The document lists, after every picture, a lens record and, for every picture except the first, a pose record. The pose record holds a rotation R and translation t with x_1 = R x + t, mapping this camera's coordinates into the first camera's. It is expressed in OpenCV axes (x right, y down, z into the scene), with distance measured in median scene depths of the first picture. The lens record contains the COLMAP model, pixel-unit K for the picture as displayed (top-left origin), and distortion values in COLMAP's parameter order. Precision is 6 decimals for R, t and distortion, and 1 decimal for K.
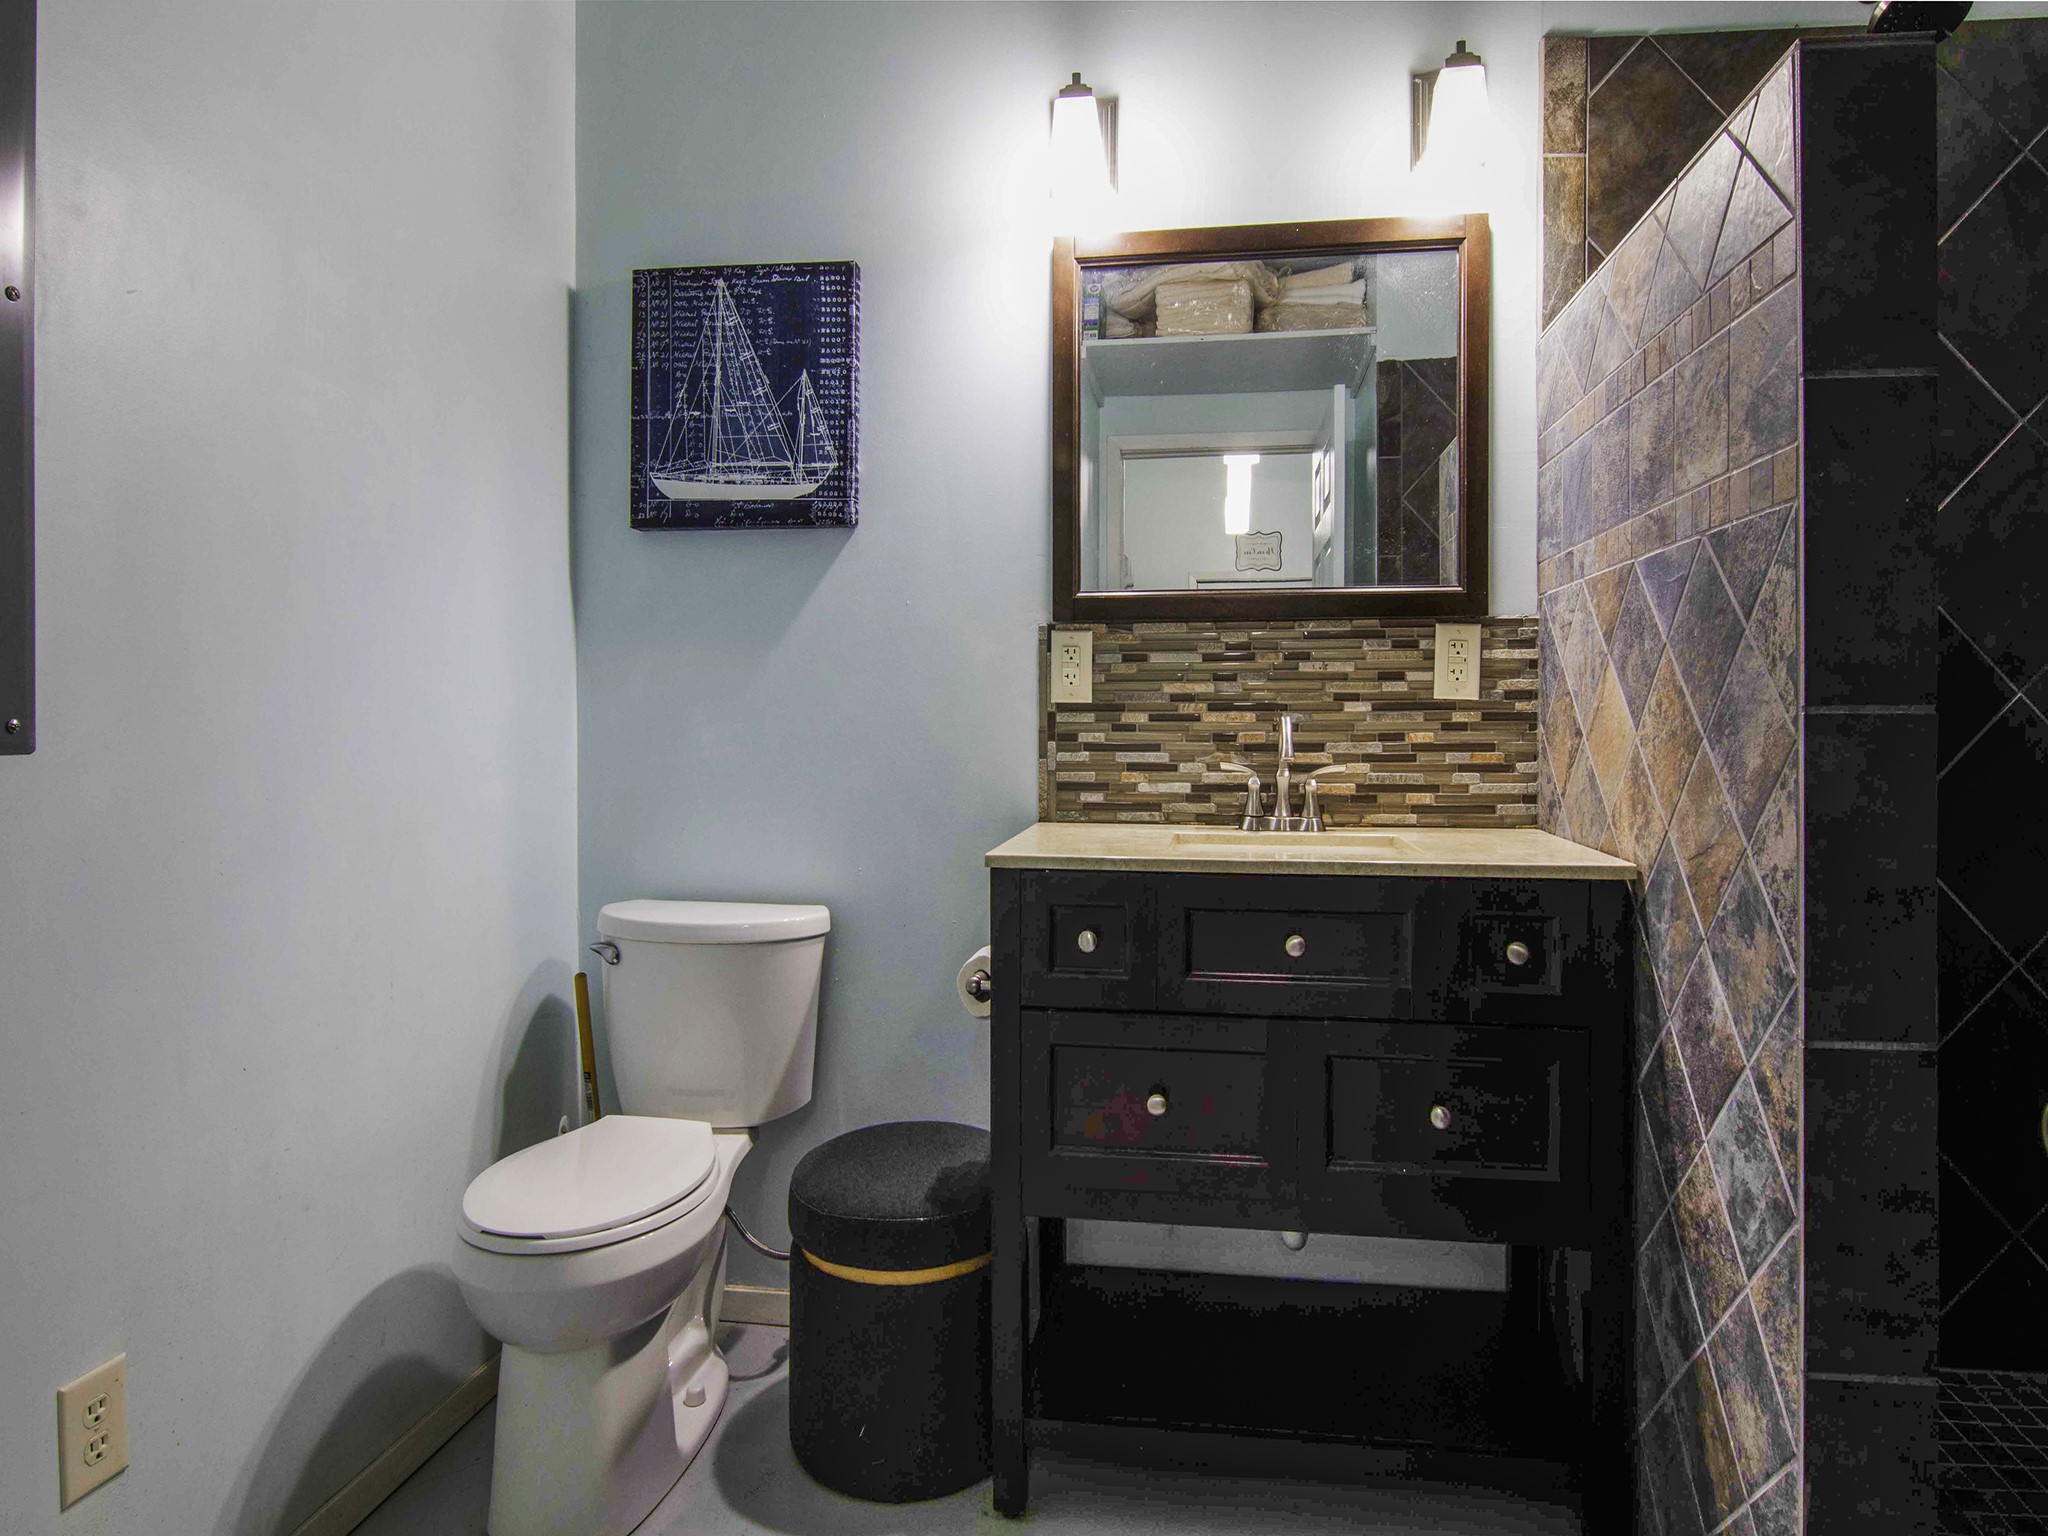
lens RADIAL K [[1165.2, 0, 1019.6], [0, 1165.2, 712.5], [0, 0, 1]] dist [-0.004413, -0.002143]
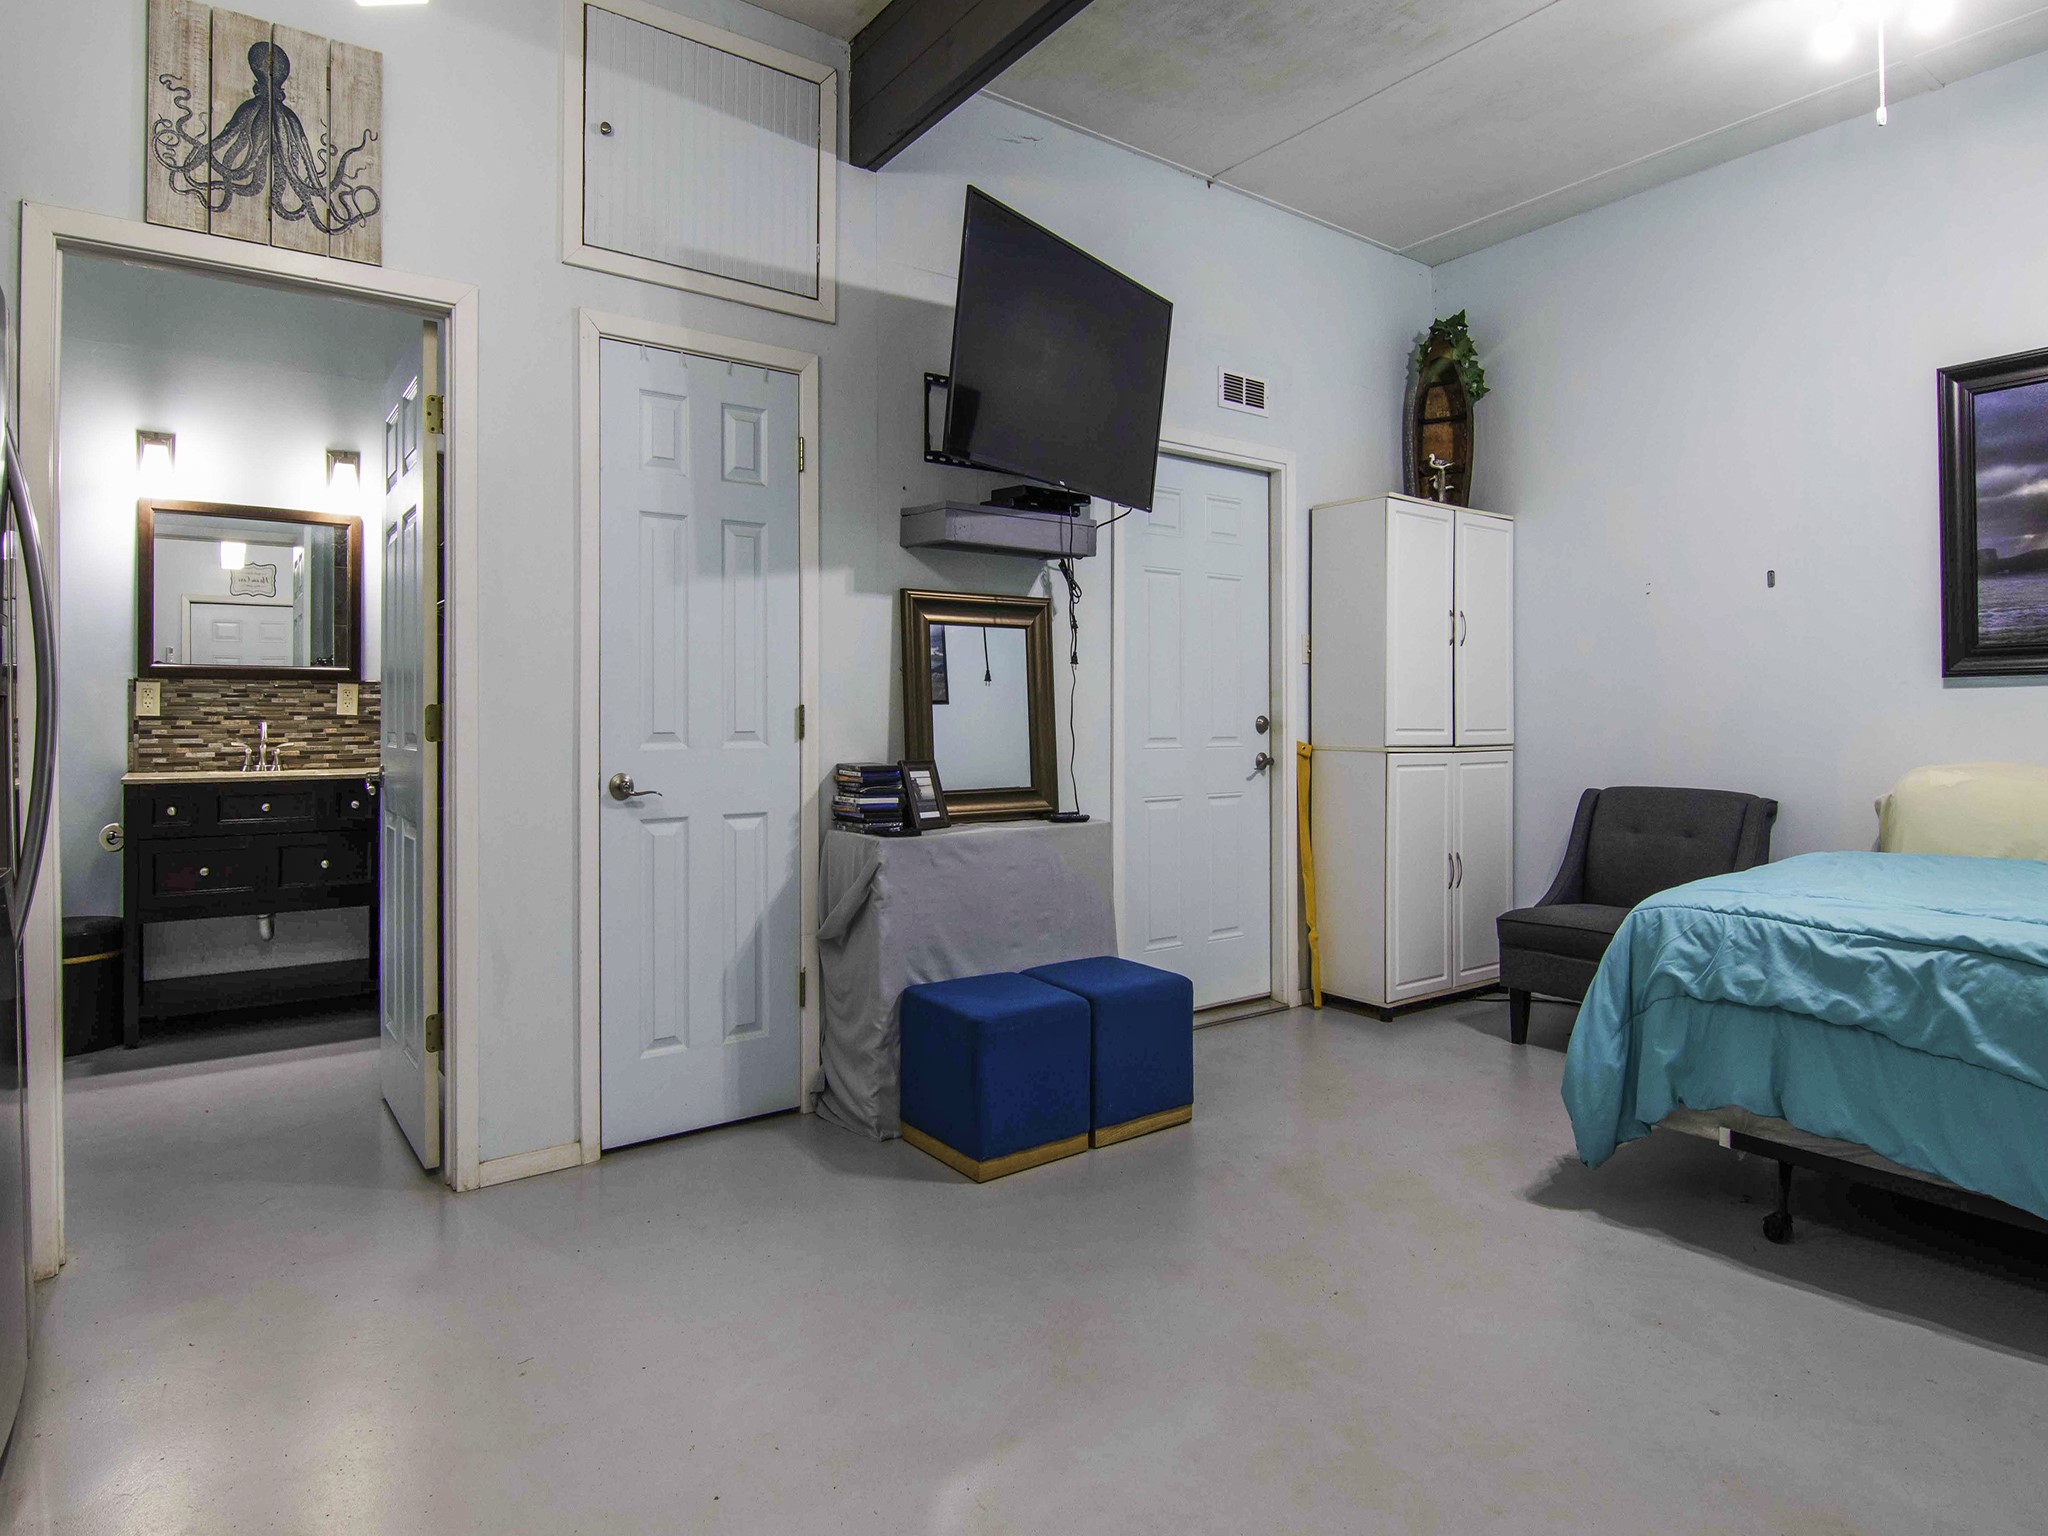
lens RADIAL K [[1165.2, 0, 1019.6], [0, 1165.2, 712.5], [0, 0, 1]] dist [-0.004413, -0.002143]
pose [[0.707944, 0.002511, 0.706264, -0.334497], [-0.003667, 0.999993, 0.000120, -0.020961], [-0.706259, -0.002675, 0.707948, -1.662916]]
